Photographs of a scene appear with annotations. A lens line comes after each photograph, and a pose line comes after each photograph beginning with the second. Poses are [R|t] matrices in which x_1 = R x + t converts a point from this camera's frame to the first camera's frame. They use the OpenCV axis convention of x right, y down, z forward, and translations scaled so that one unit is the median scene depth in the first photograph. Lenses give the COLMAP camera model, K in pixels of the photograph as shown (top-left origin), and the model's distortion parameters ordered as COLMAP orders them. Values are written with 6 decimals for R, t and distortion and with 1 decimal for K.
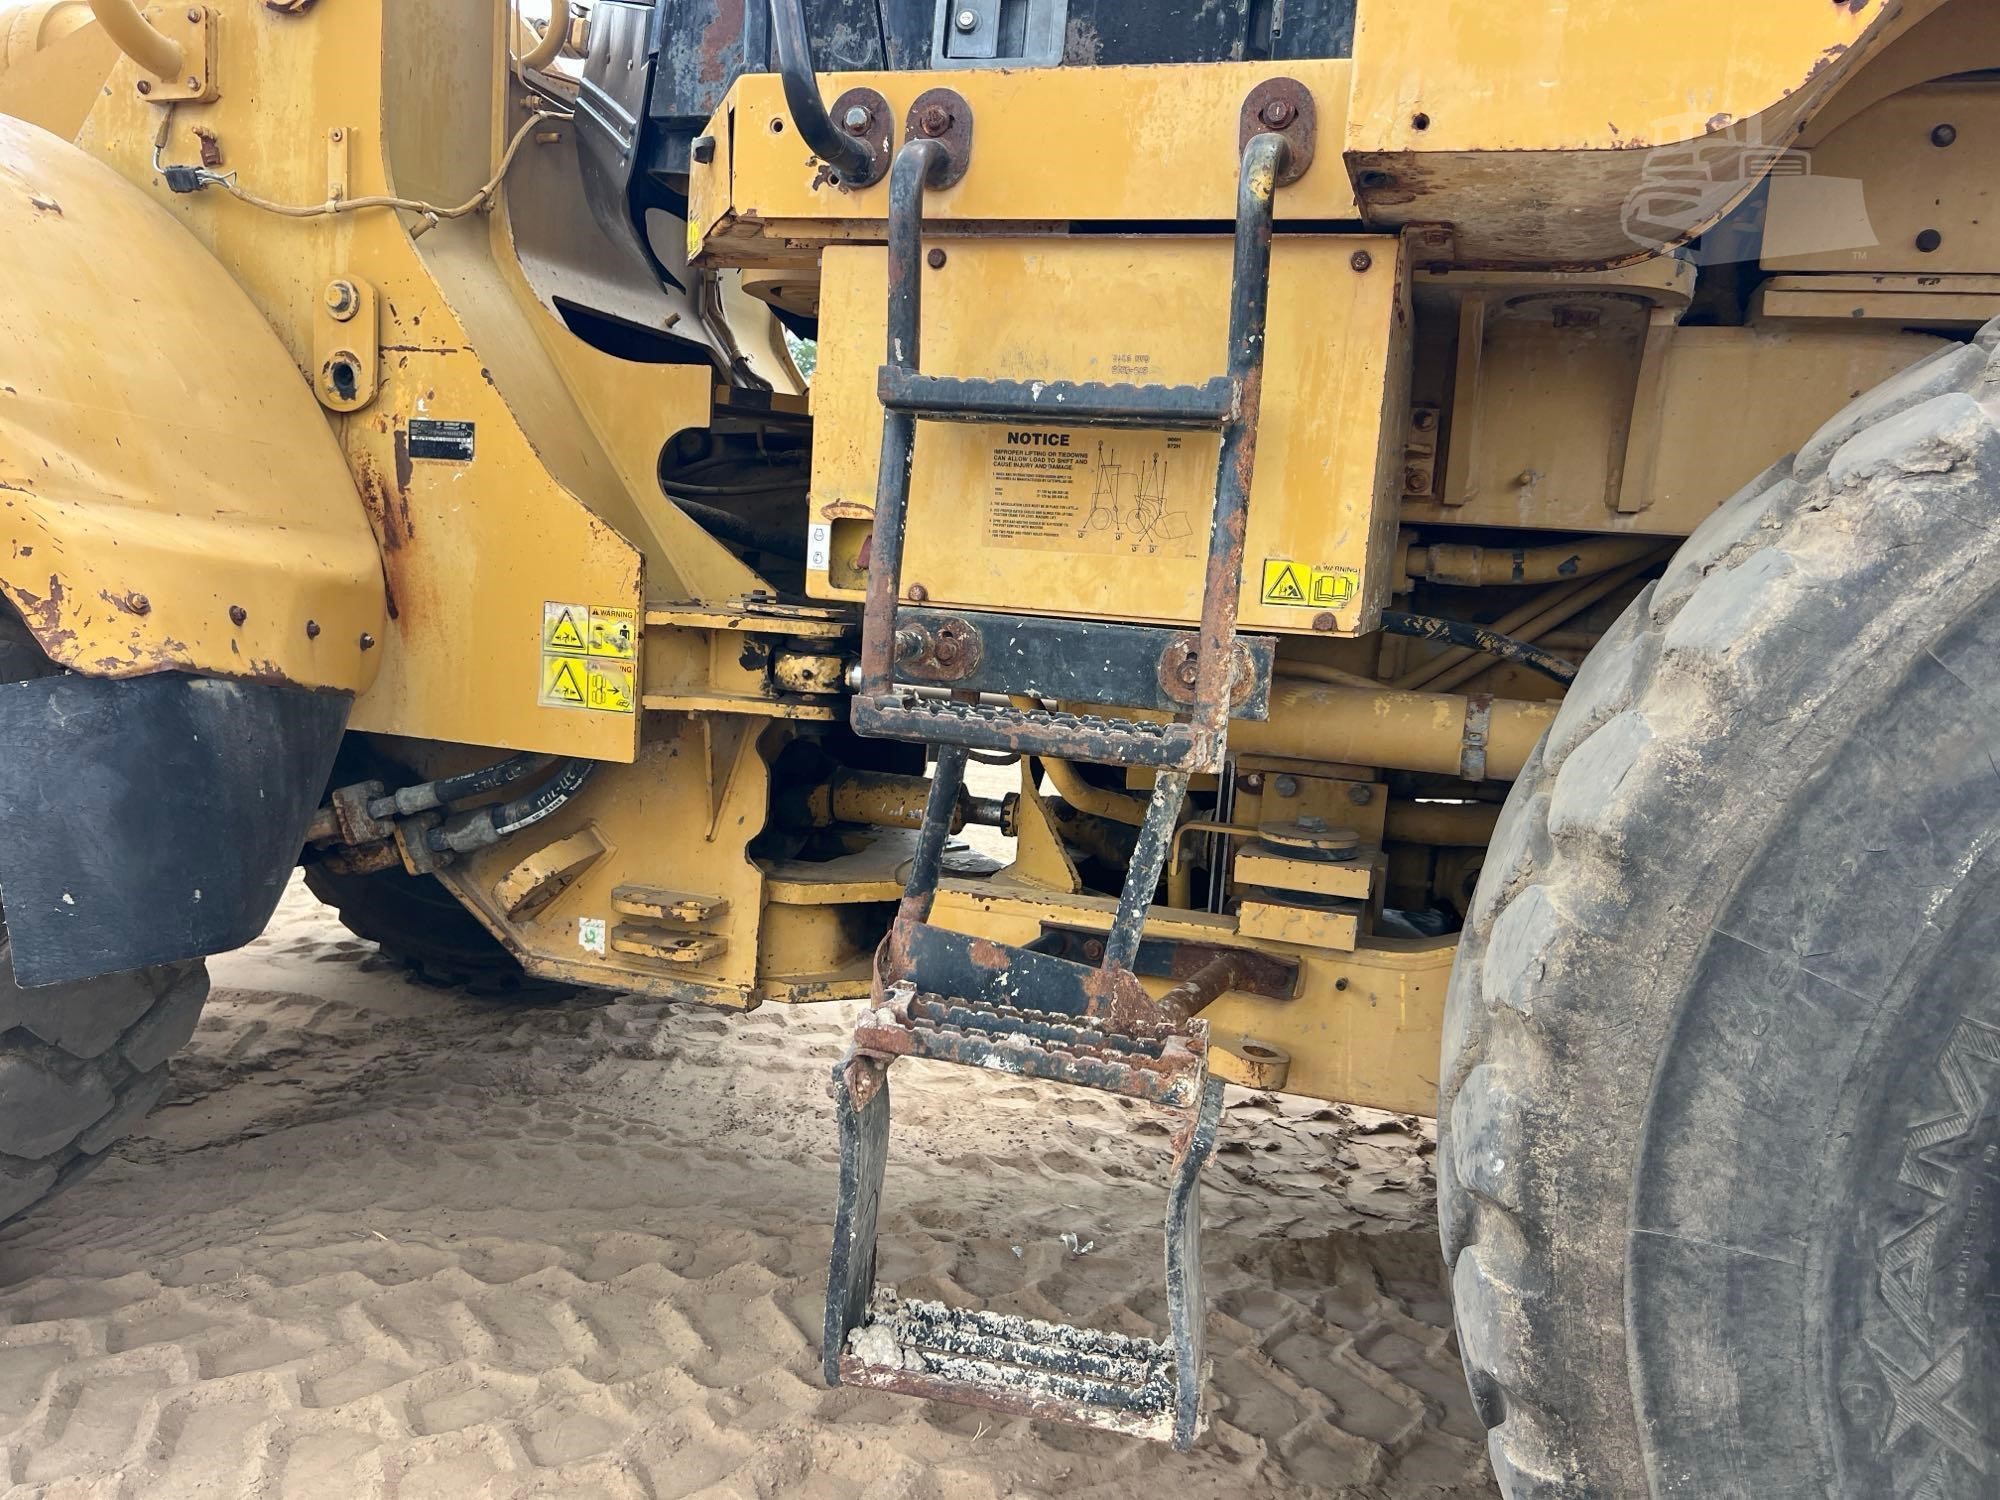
lens RADIAL K [[1484.6, 0, 1002.2], [0, 1484.6, 745.9], [0, 0, 1]] dist [0.016185, -0.002532]
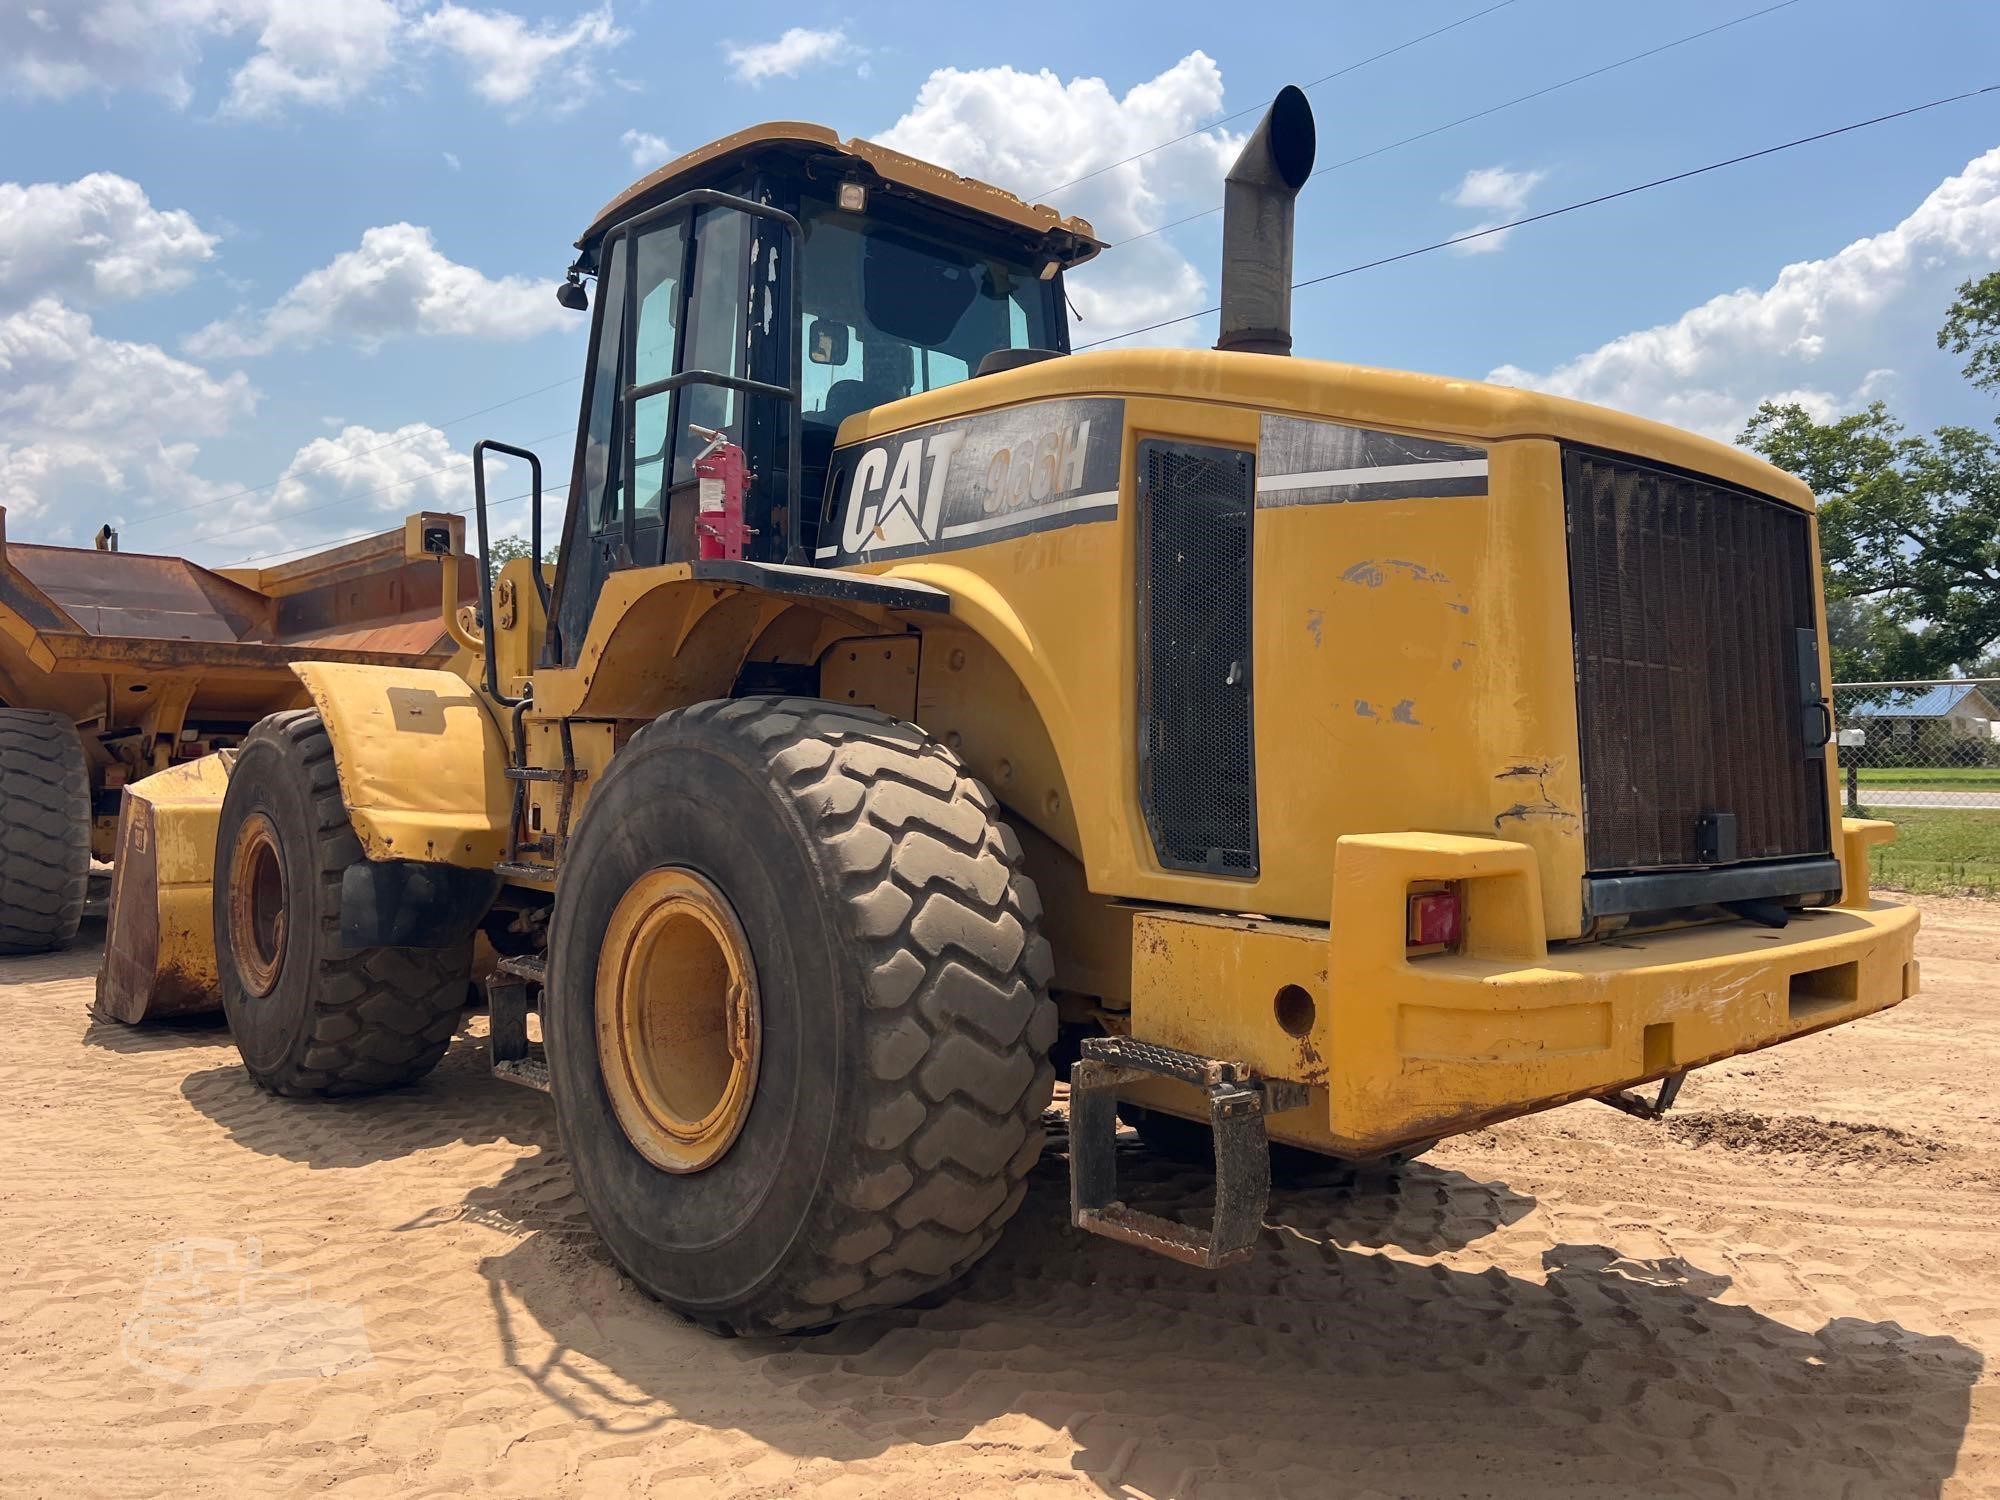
lens RADIAL K [[1484.6, 0, 1002.2], [0, 1484.6, 745.9], [0, 0, 1]] dist [0.016185, -0.002532]
pose [[0.867894, -0.051017, -0.494122, 2.220498], [-0.023336, 0.989427, -0.143144, 0.137993], [0.496200, 0.135764, 0.857527, -1.182790]]
